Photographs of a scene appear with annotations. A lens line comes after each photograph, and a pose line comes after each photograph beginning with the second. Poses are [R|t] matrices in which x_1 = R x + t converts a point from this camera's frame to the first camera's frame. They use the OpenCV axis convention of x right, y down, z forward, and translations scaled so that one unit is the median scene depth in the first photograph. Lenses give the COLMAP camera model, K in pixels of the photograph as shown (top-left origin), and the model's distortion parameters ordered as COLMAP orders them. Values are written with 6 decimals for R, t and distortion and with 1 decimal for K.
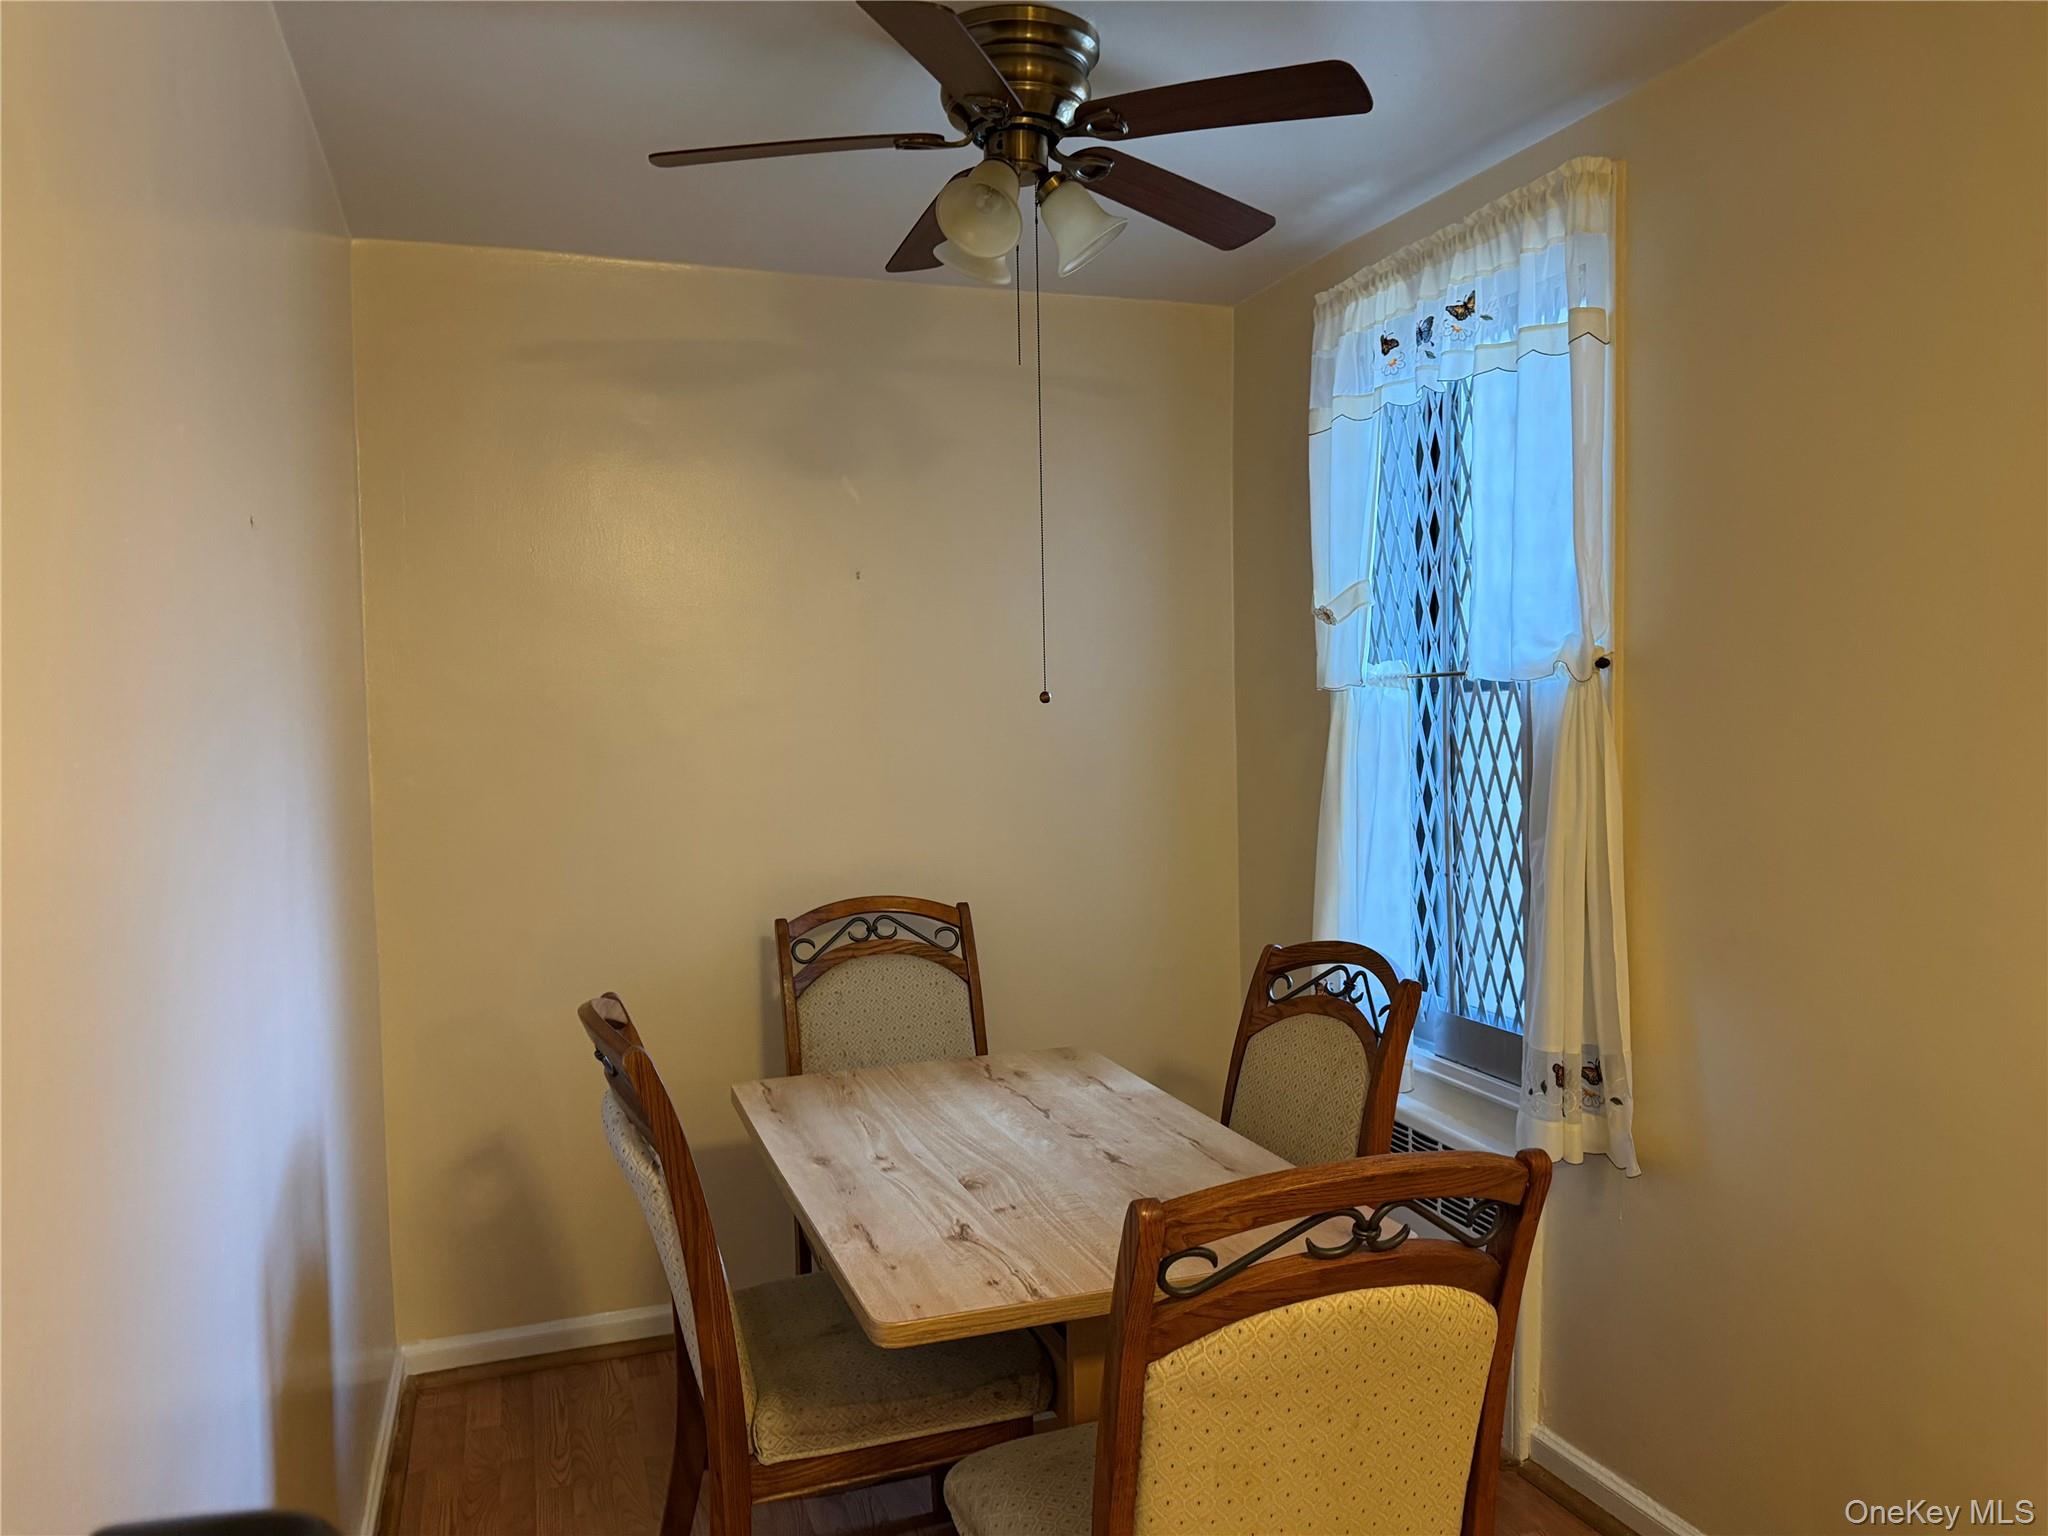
lens RADIAL K [[1440.0, 0, 1025.3], [0, 1440.0, 794.6], [0, 0, 1]] dist [0.021244, -0.045957]
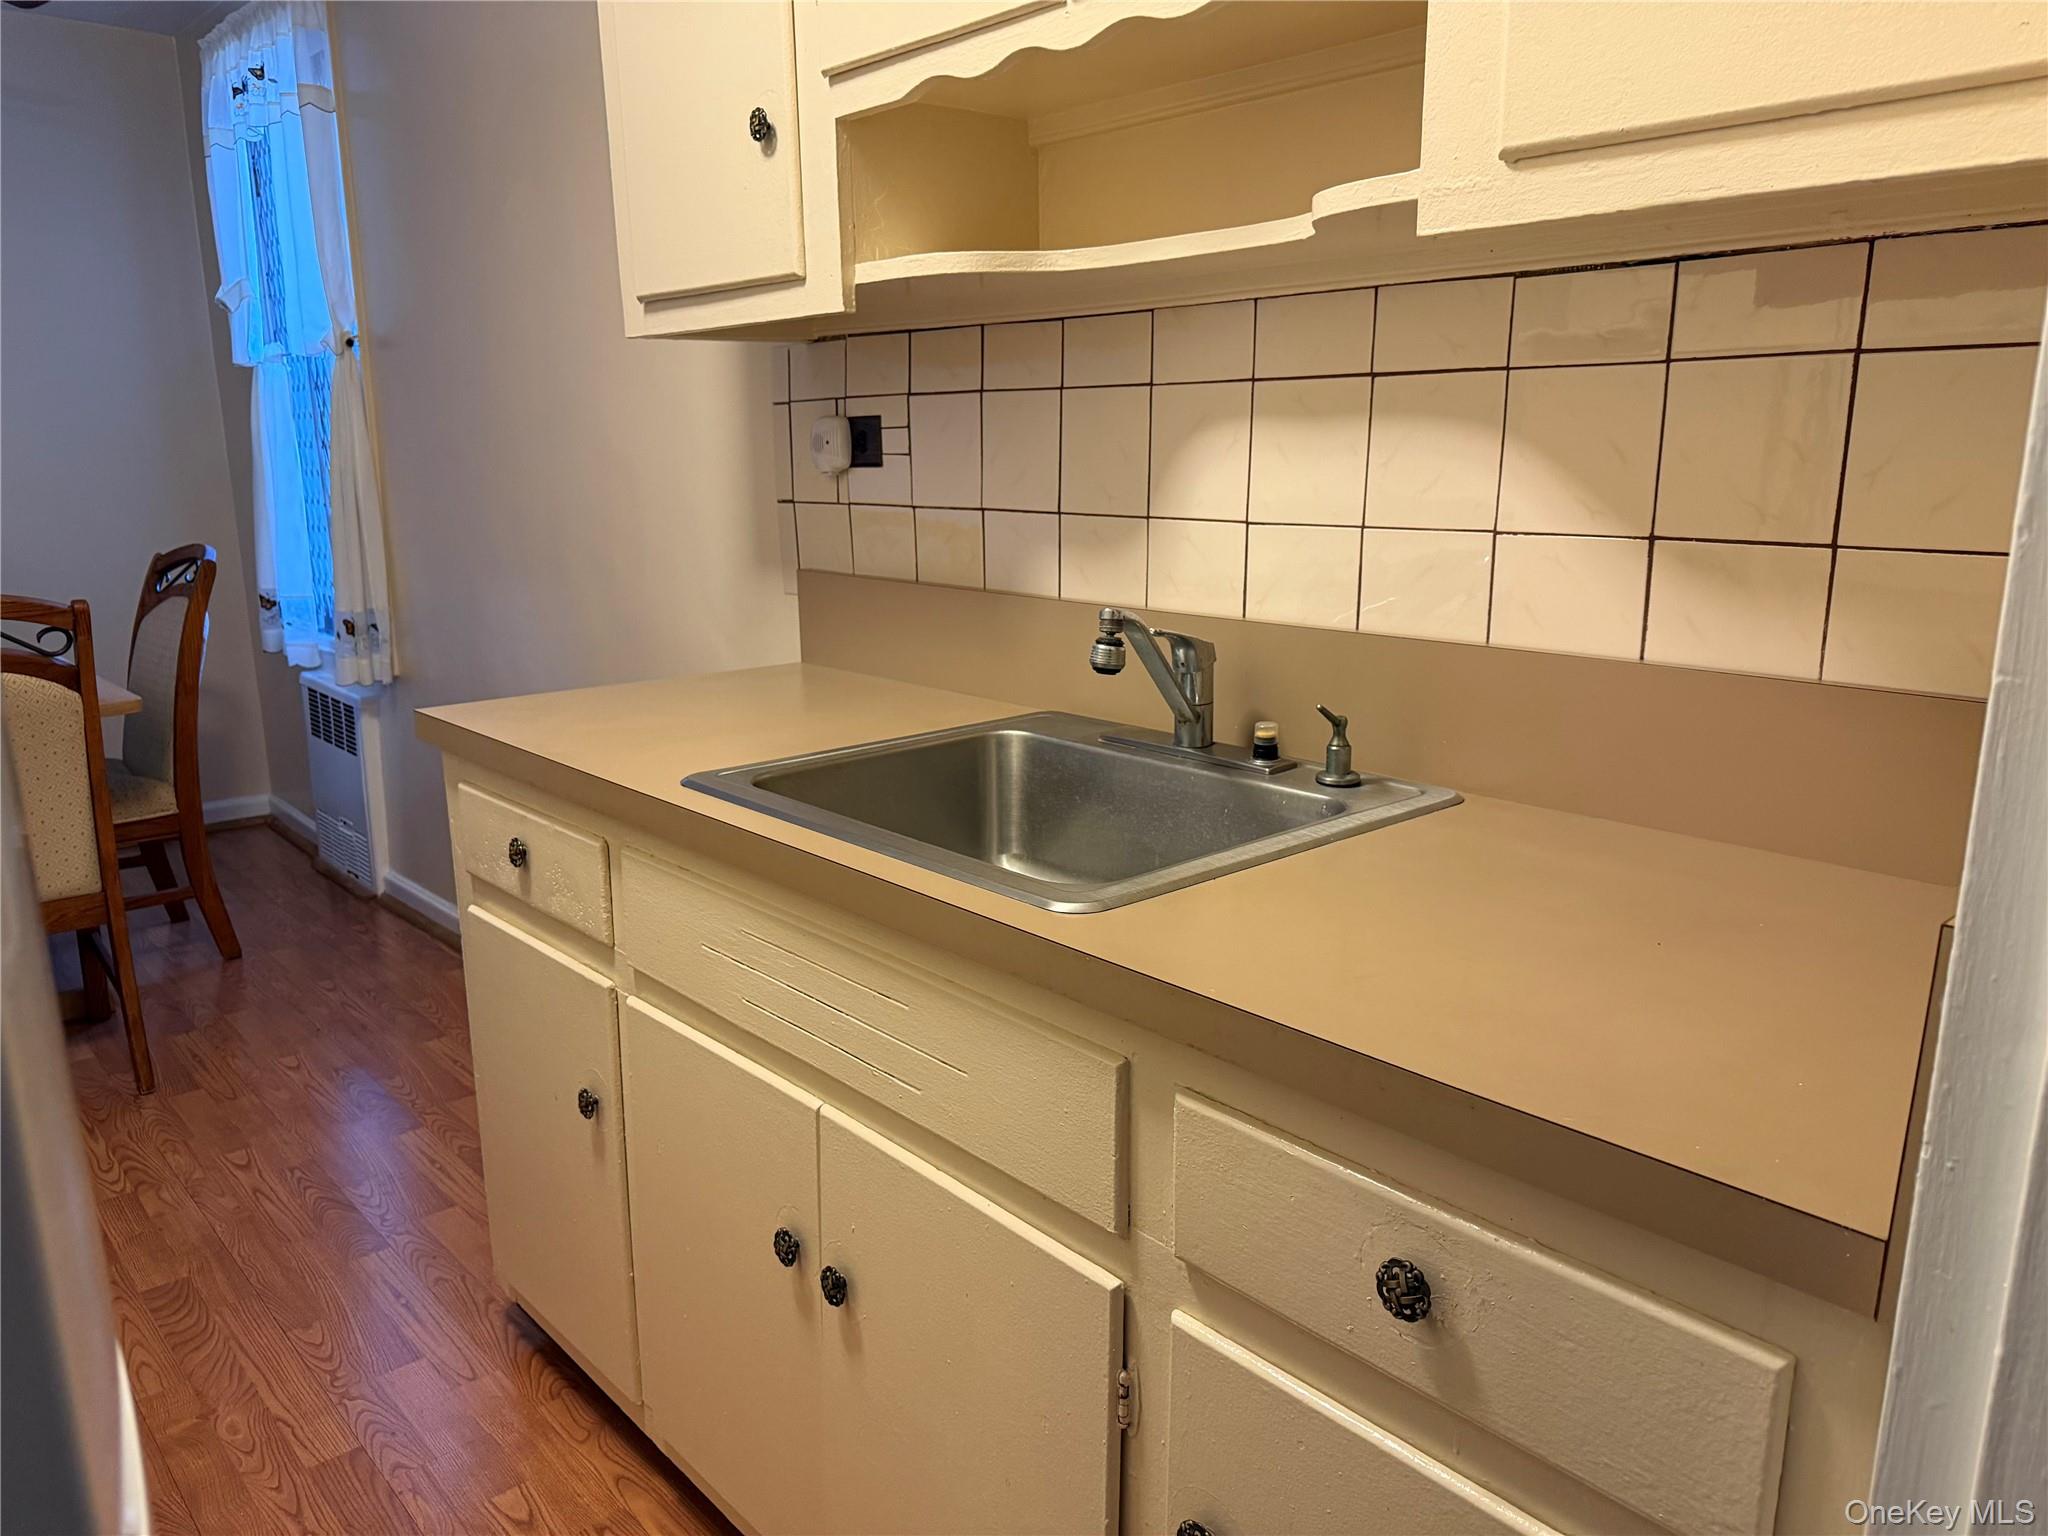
lens RADIAL K [[1440.0, 0, 1038.0], [0, 1440.0, 806.5], [0, 0, 1]] dist [0.021244, -0.045957]
pose [[0.912974, -0.080706, 0.399957, 0.375905], [0.005700, 0.982670, 0.185278, 0.095316], [-0.407978, -0.166874, 0.897612, -0.618282]]
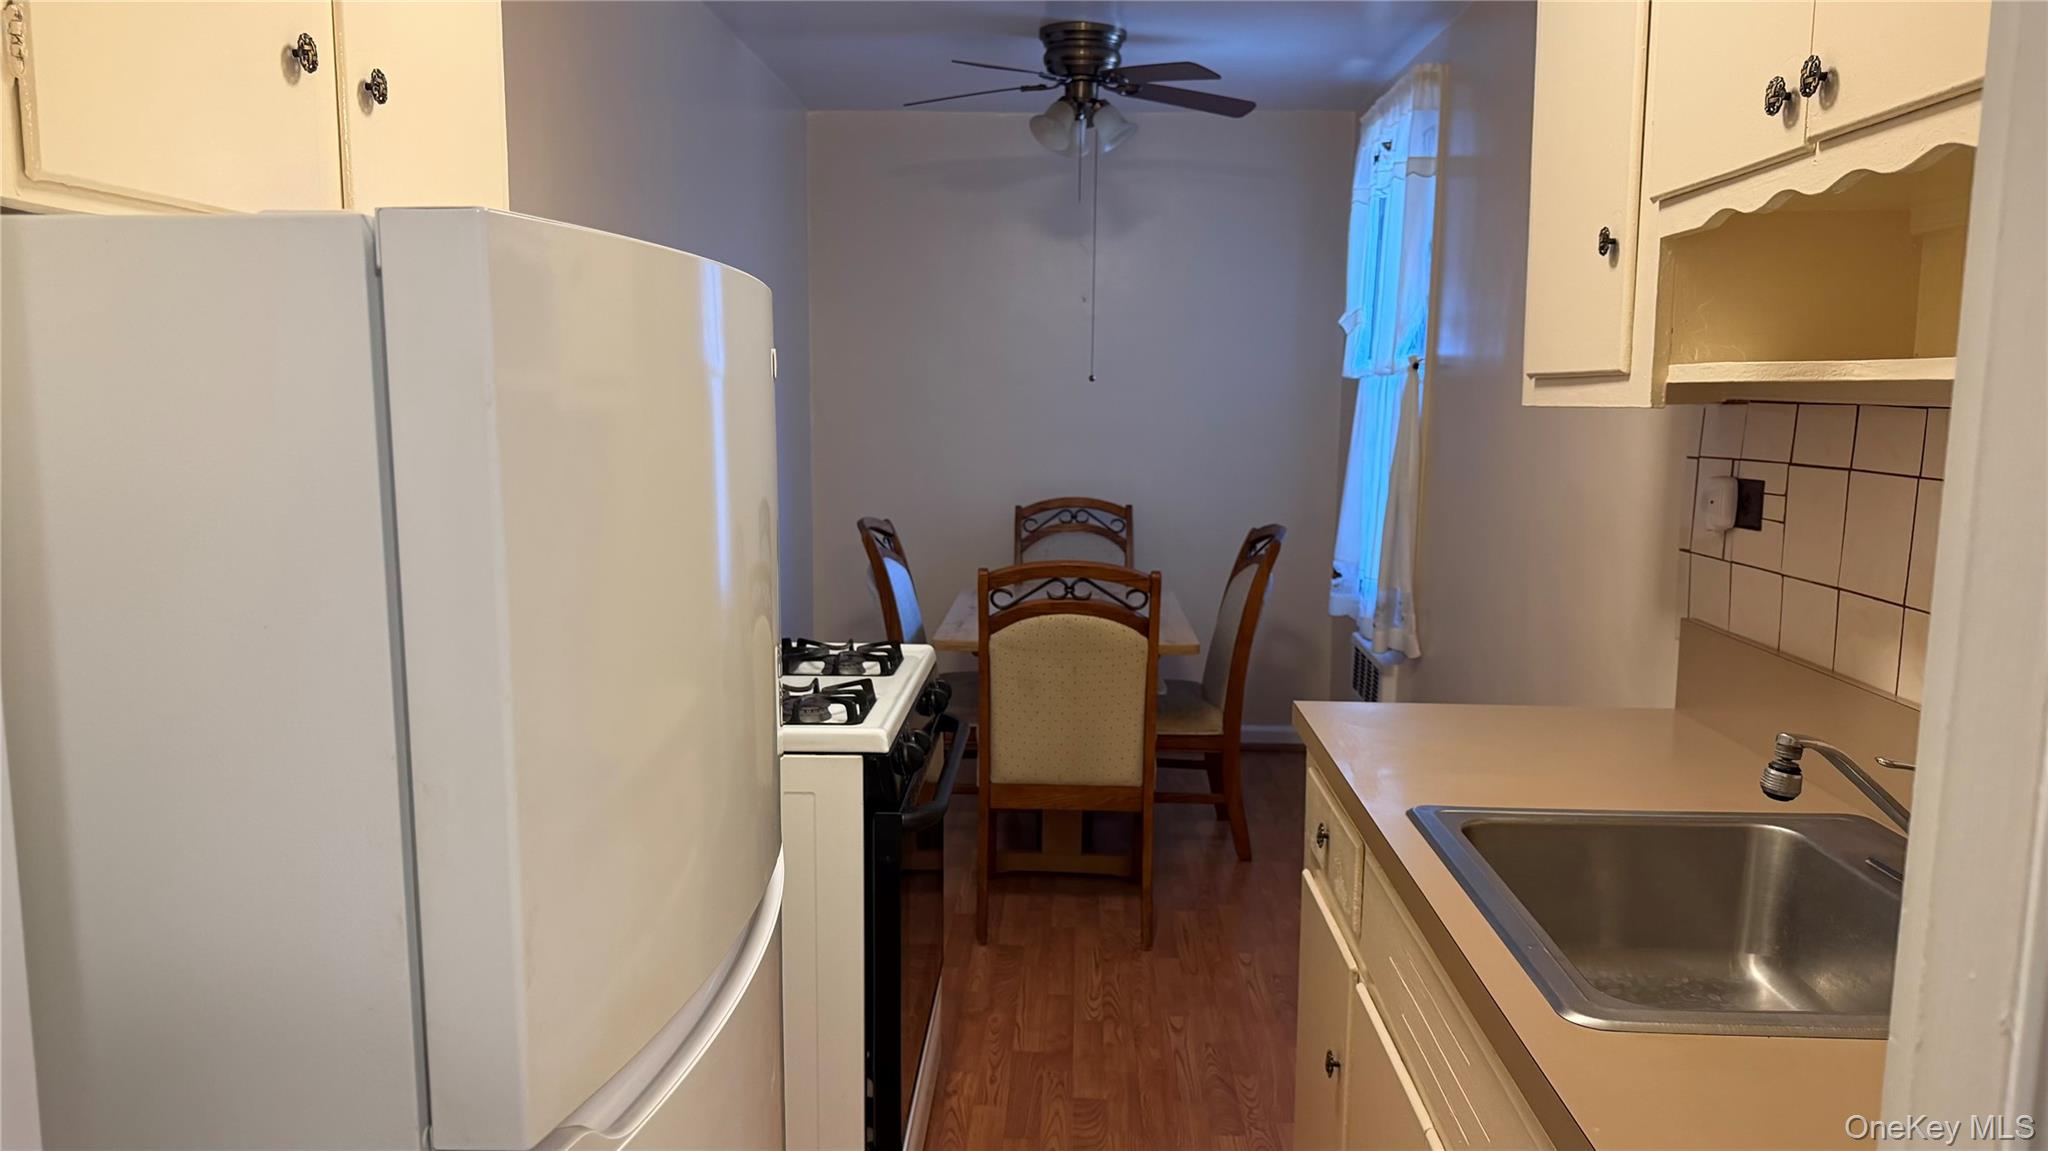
lens RADIAL K [[1442.0, 0, 1007.3], [0, 1442.0, 591.7], [0, 0, 1]] dist [0.050723, -0.008526]
pose [[0.929282, 0.077846, -0.361075, 0.540757], [-0.047256, 0.994563, 0.092802, 0.035702], [0.366336, -0.069176, 0.927908, -0.730365]]
